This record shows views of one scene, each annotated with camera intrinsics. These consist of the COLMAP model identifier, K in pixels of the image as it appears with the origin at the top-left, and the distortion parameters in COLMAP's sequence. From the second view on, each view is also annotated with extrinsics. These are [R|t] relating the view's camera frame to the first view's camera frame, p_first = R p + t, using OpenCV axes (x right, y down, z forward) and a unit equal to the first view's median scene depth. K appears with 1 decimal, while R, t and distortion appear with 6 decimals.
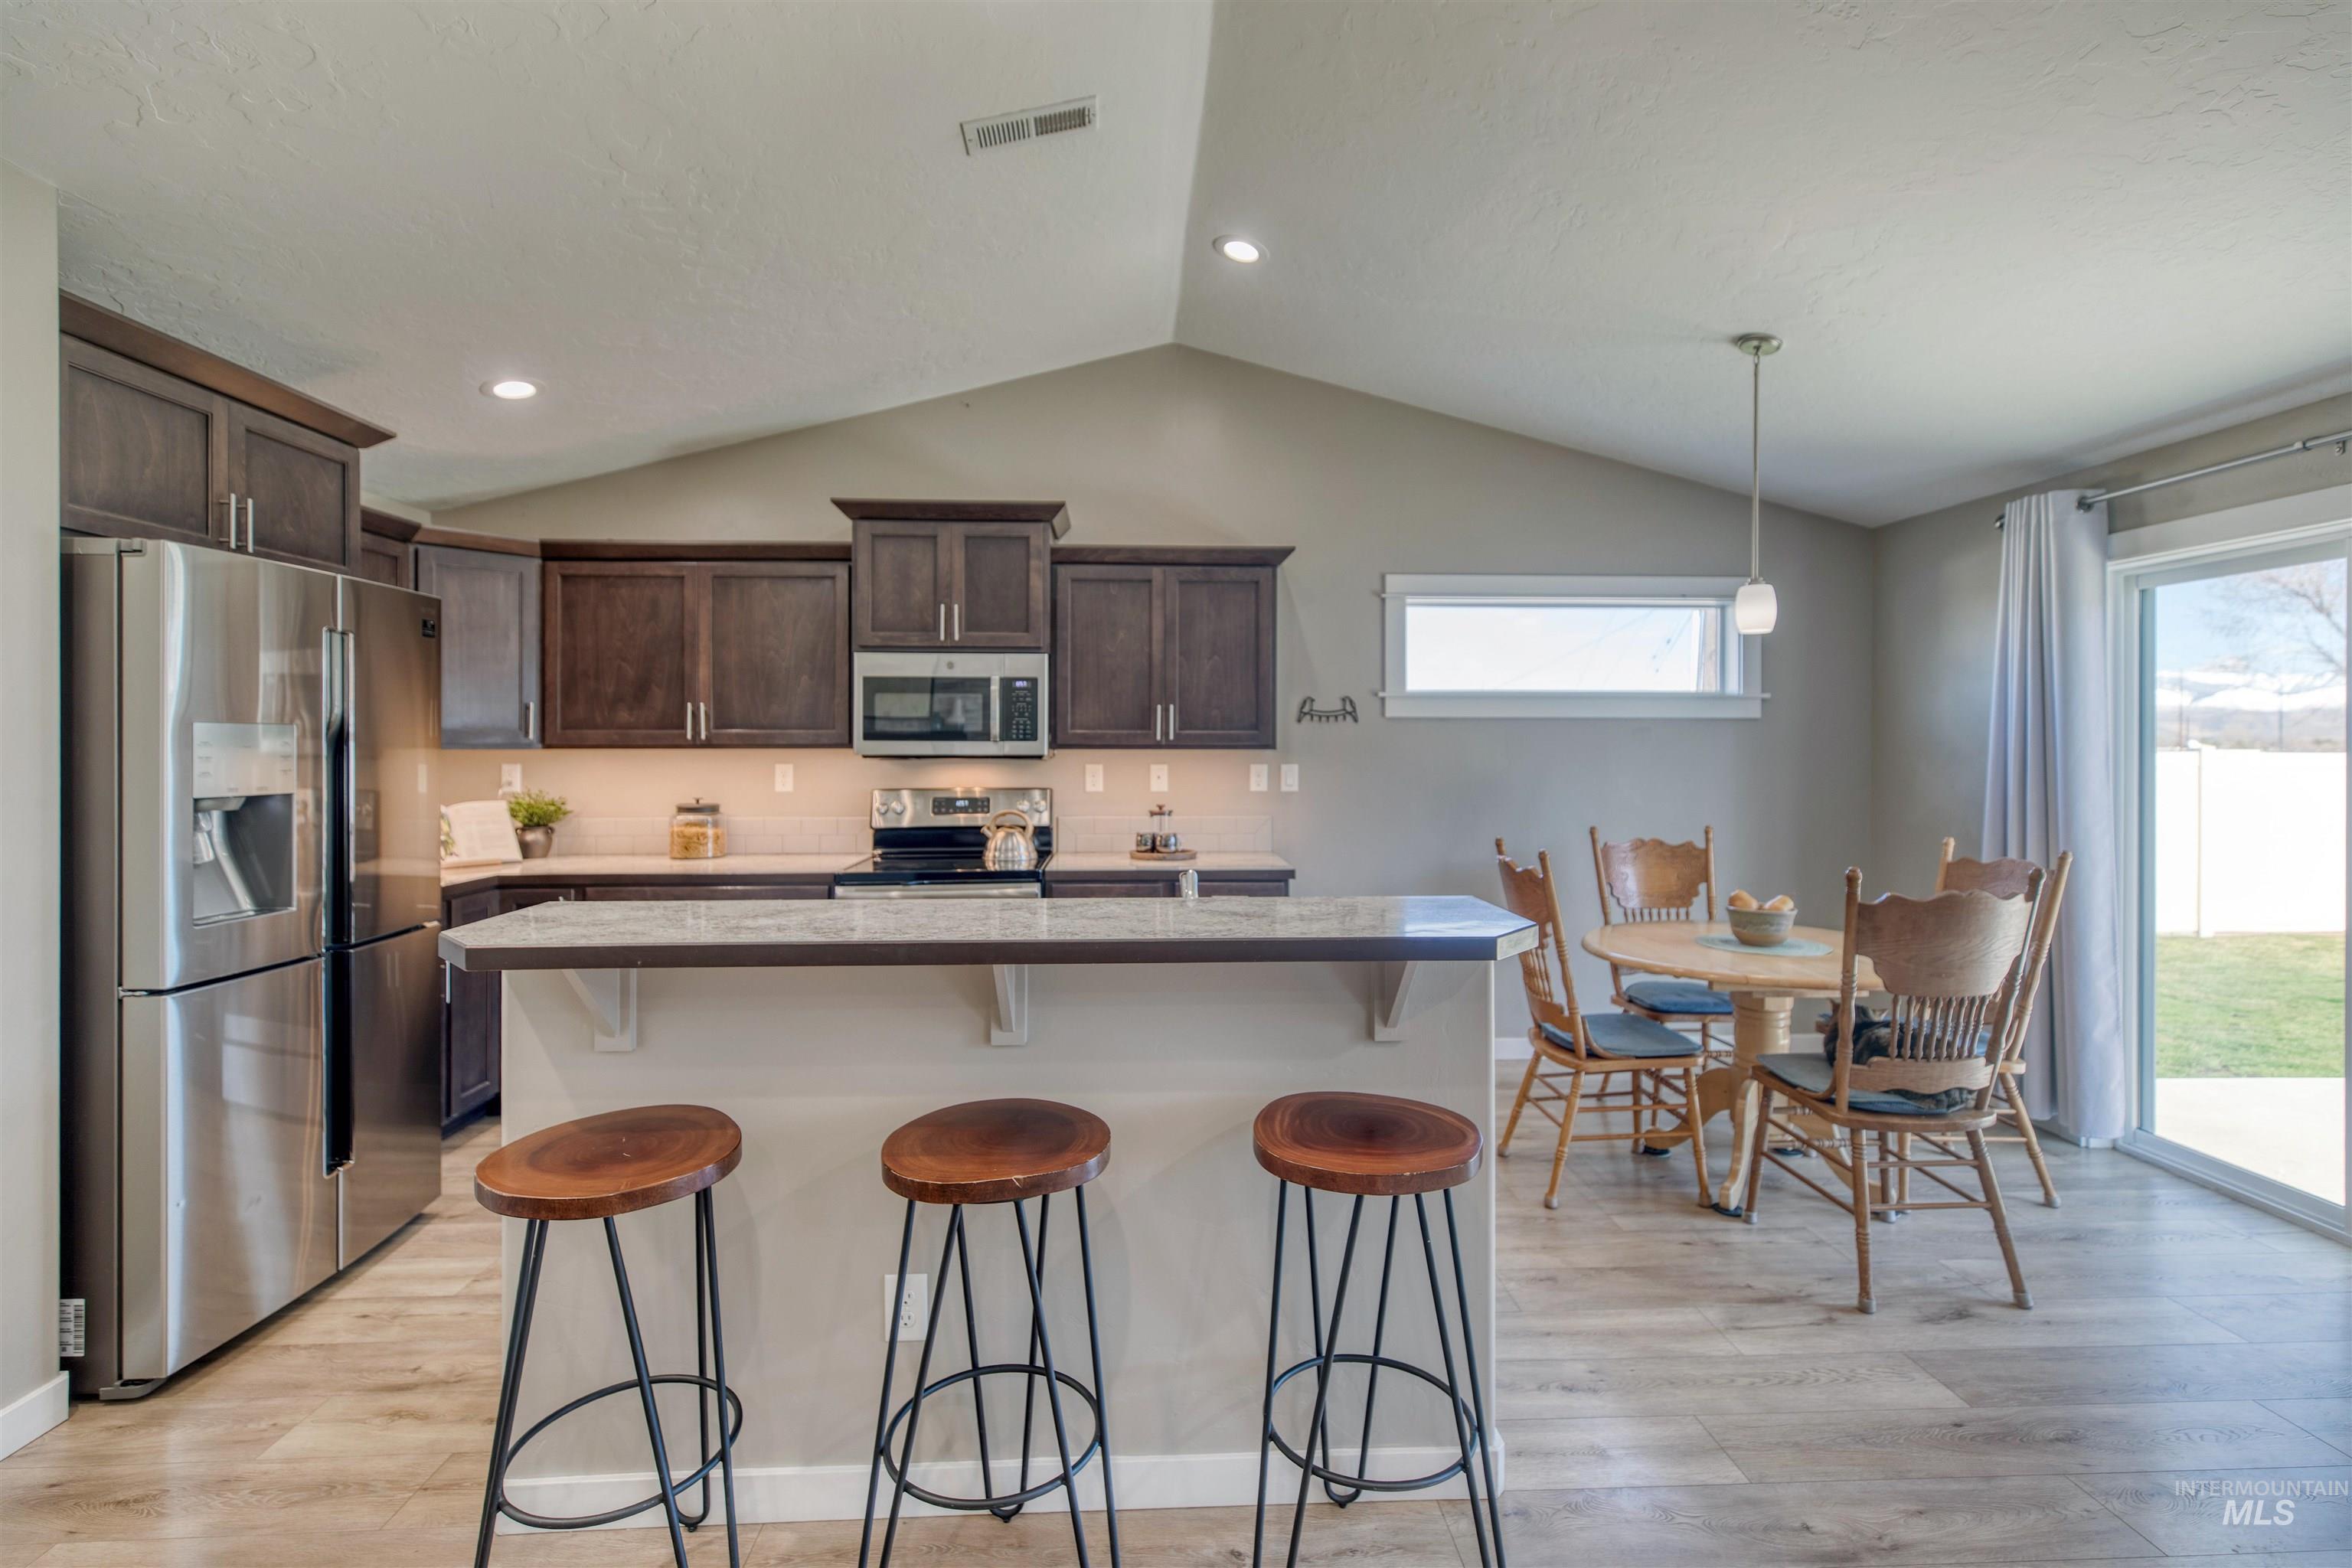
lens RADIAL K [[1058.3, 0, 1178.9], [0, 1058.3, 749.6], [0, 0, 1]] dist [0.006400, -0.000439]
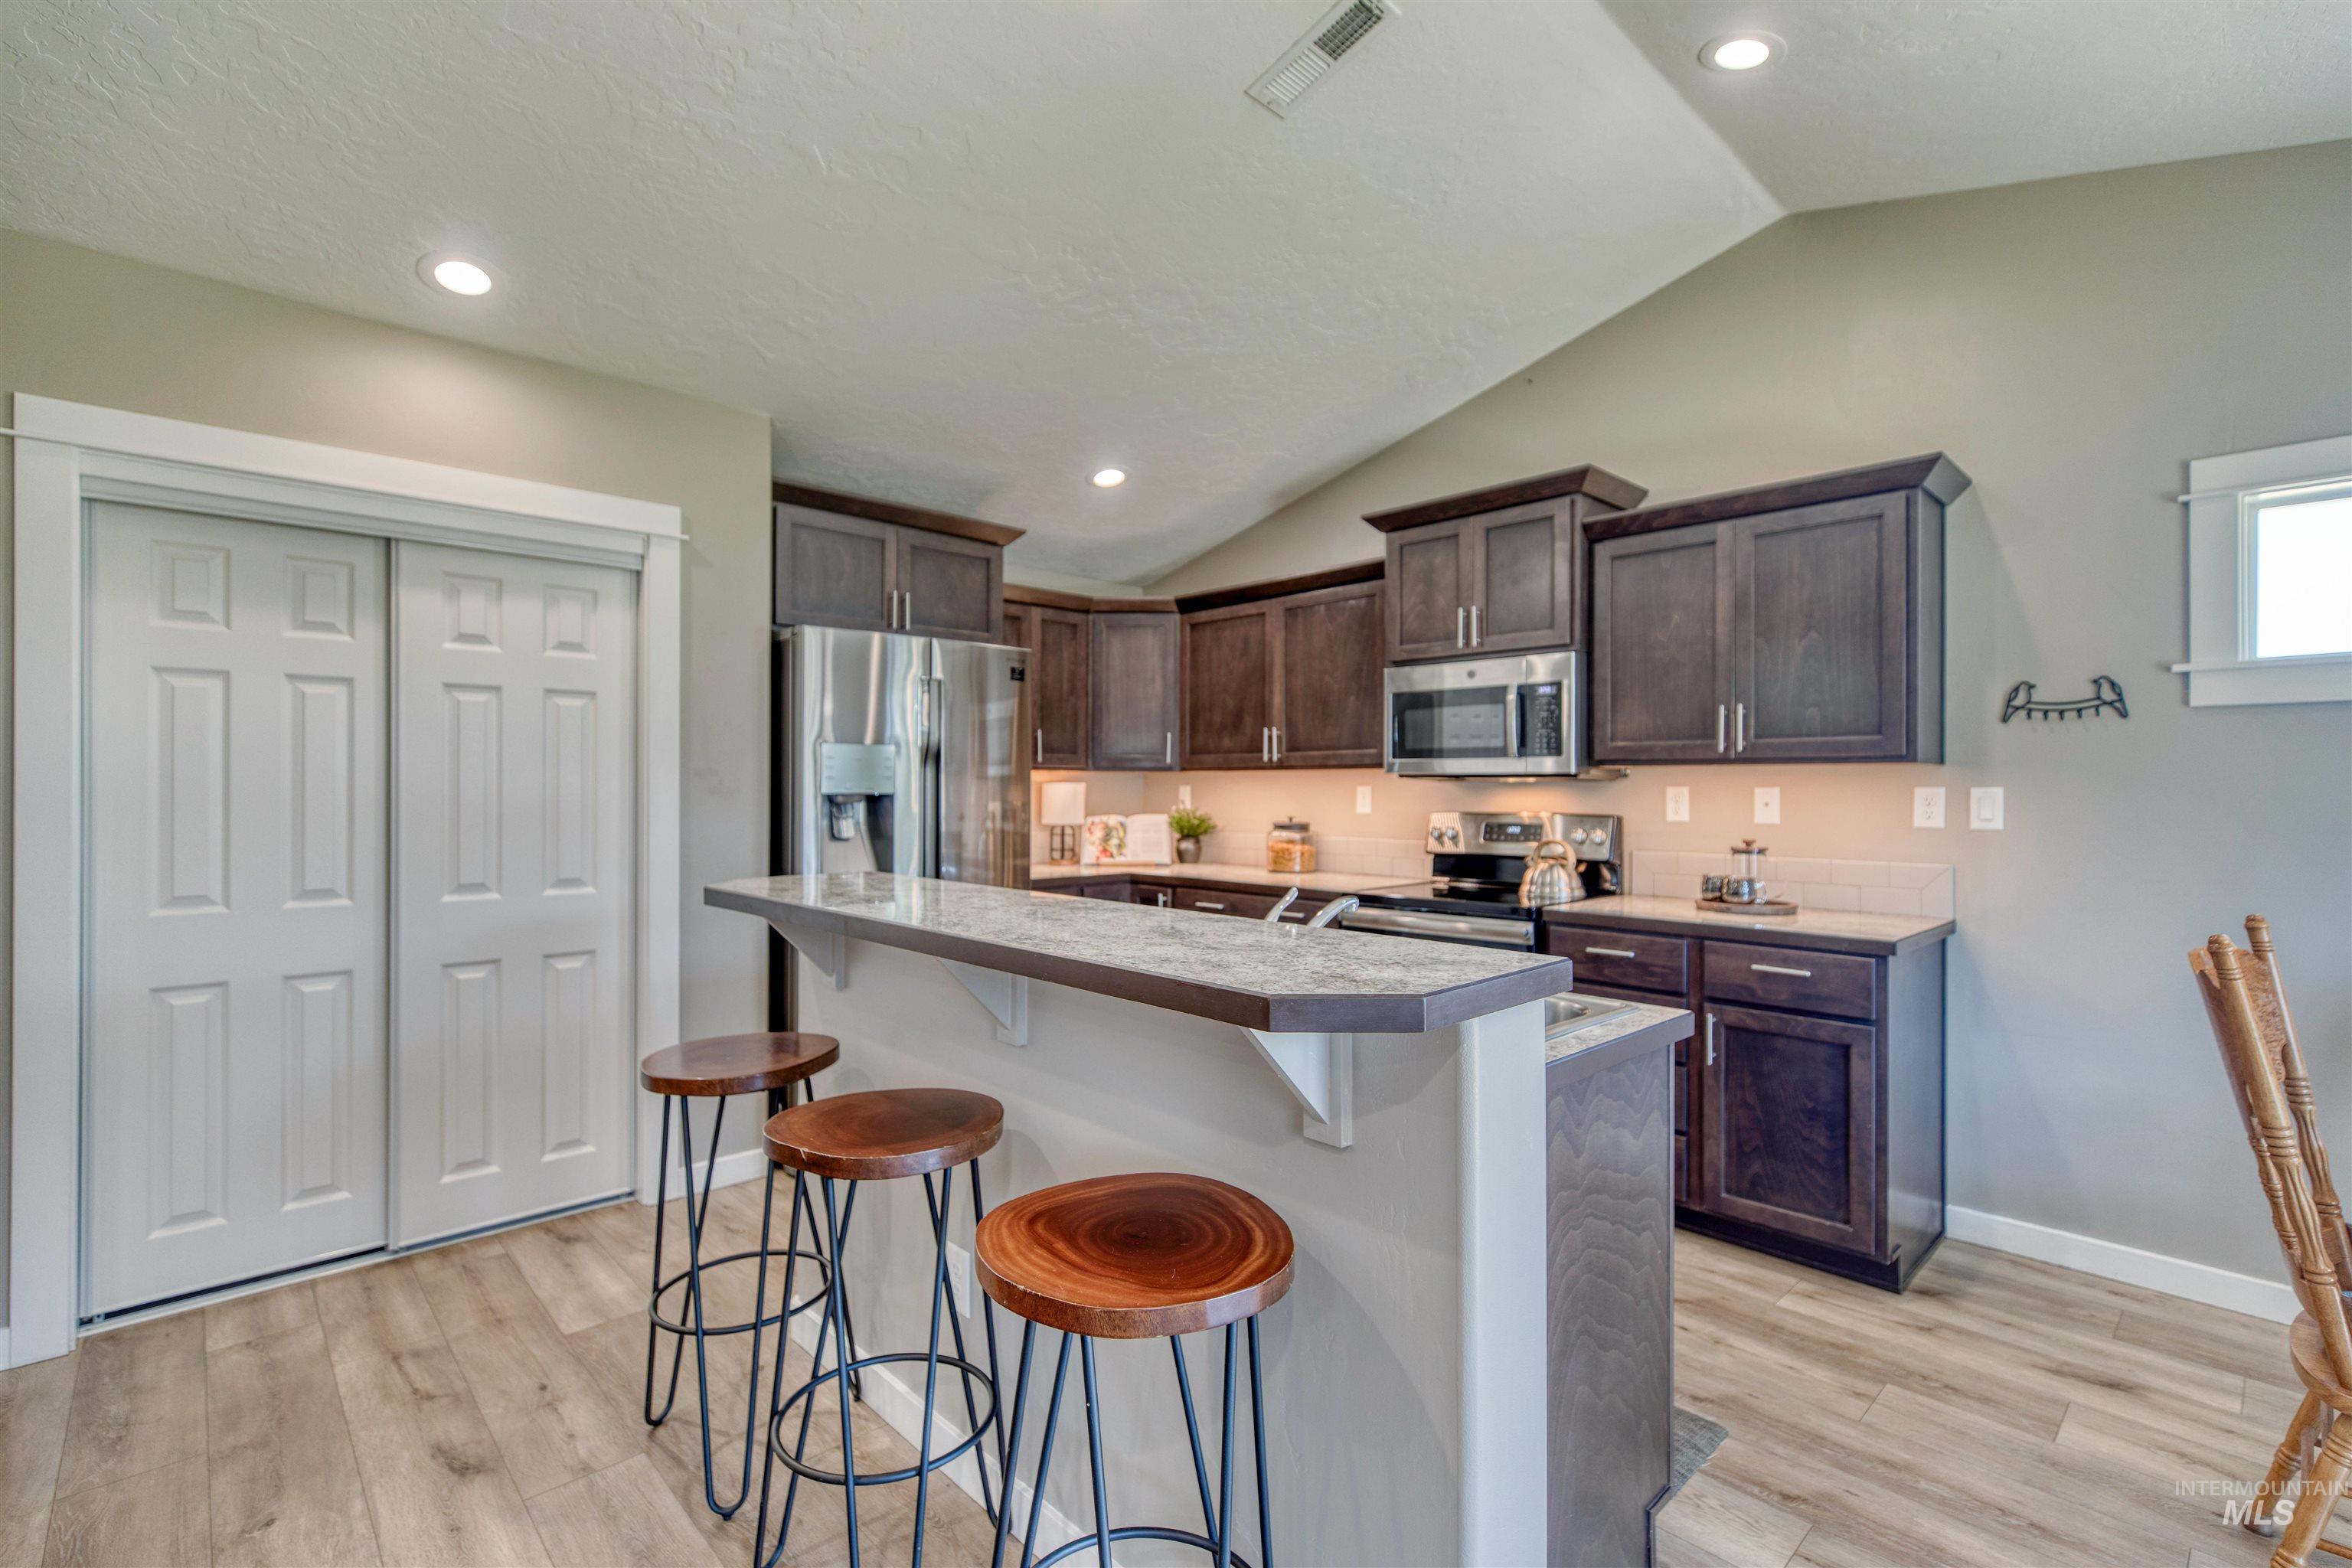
lens RADIAL K [[1058.3, 0, 1184.5], [0, 1058.3, 786.8], [0, 0, 1]] dist [0.006400, -0.000439]
pose [[0.651352, 0.000295, -0.758776, 0.312329], [-0.006821, 0.999962, -0.005467, 0.022948], [0.758745, 0.008737, 0.651329, 0.229371]]
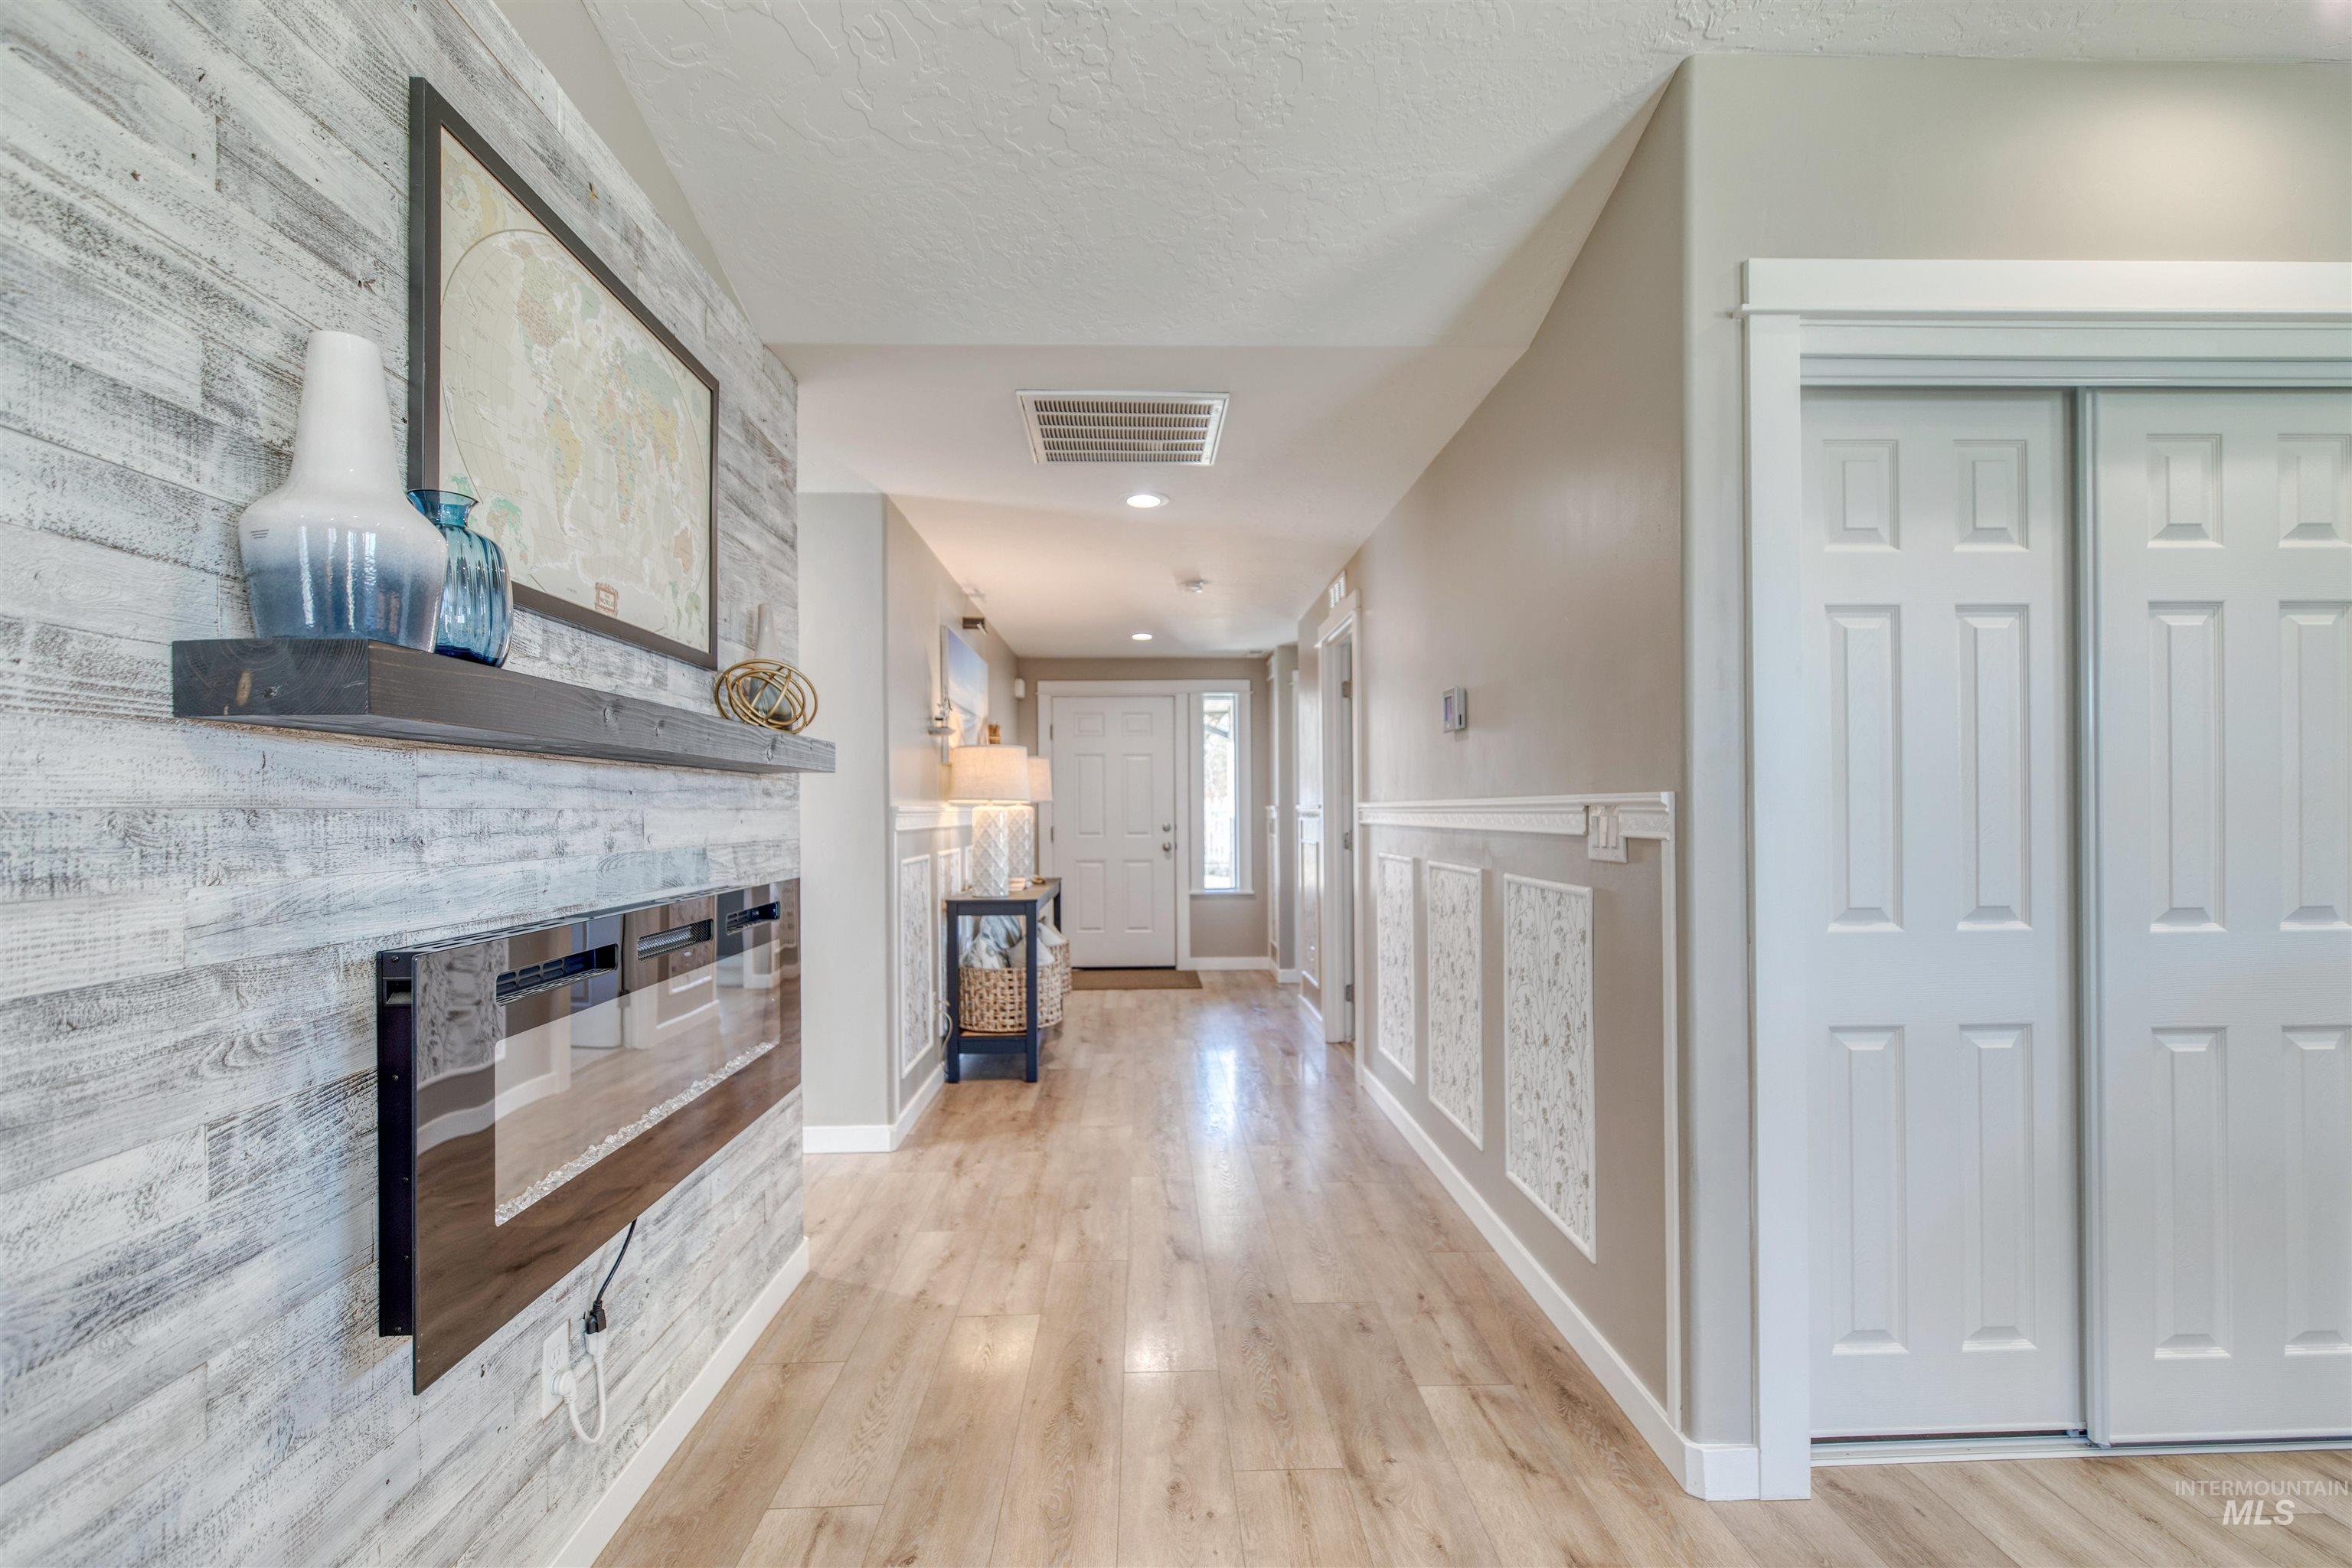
lens RADIAL K [[1058.3, 0, 1174.4], [0, 1058.3, 808.1], [0, 0, 1]] dist [0.006400, -0.000439]
pose [[-0.013467, -0.003511, -0.999903, -0.080115], [0.001500, 0.999993, -0.003531, 0.045668], [0.999908, -0.001547, -0.013462, -0.115043]]
